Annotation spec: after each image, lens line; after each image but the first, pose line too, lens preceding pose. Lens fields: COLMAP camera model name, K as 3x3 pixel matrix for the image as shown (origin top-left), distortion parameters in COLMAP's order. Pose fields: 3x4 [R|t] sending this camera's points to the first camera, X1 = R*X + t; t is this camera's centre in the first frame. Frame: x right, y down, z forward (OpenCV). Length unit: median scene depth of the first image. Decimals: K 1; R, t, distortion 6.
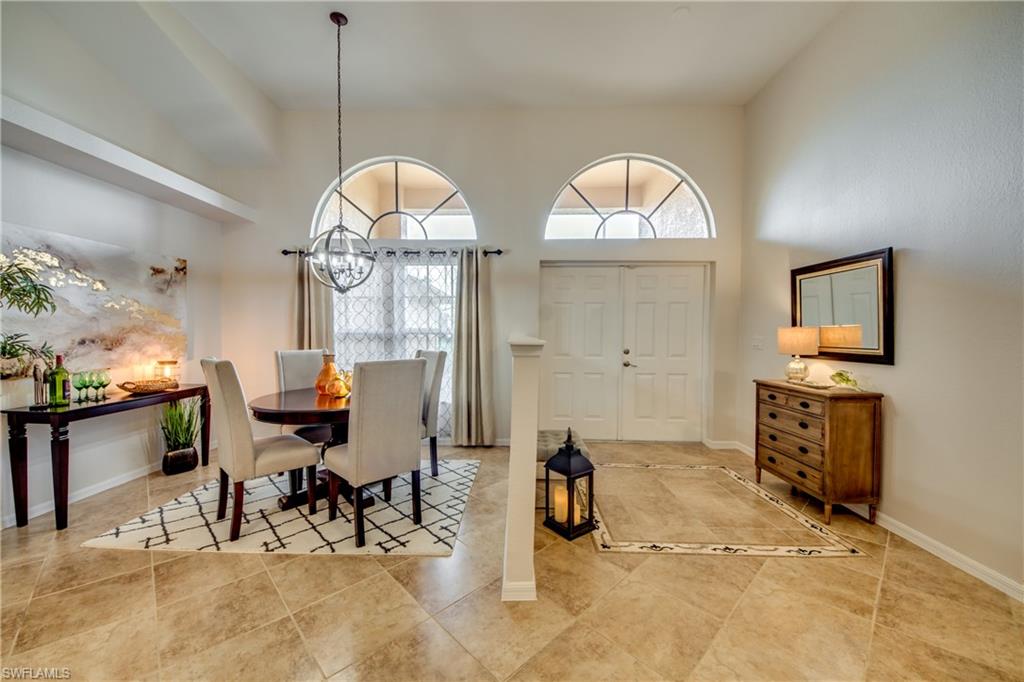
lens RADIAL K [[369.0, 0, 516.3], [0, 369.0, 329.5], [0, 0, 1]] dist [-0.001420, -0.000292]
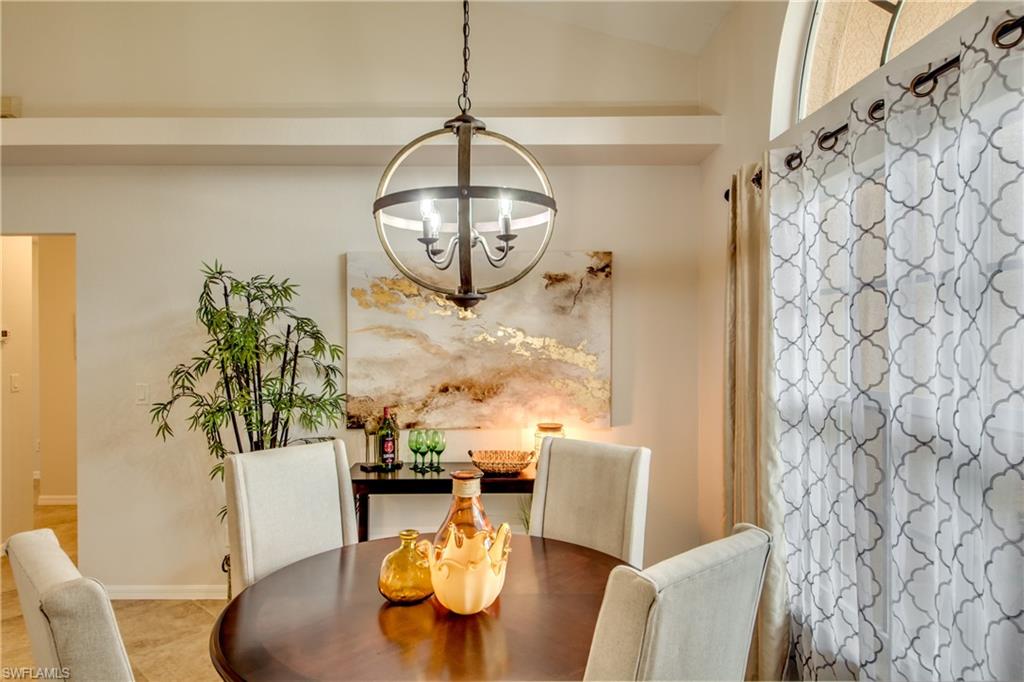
lens RADIAL K [[637.3, 0, 512.0], [0, 637.3, 341.0], [0, 0, 1]] dist [0.000360, -0.000156]
pose [[0.028959, 0.009064, -0.999540, 0.122672], [-0.000590, 0.999959, 0.009050, -0.069476], [0.999580, 0.000327, 0.028963, 0.989525]]
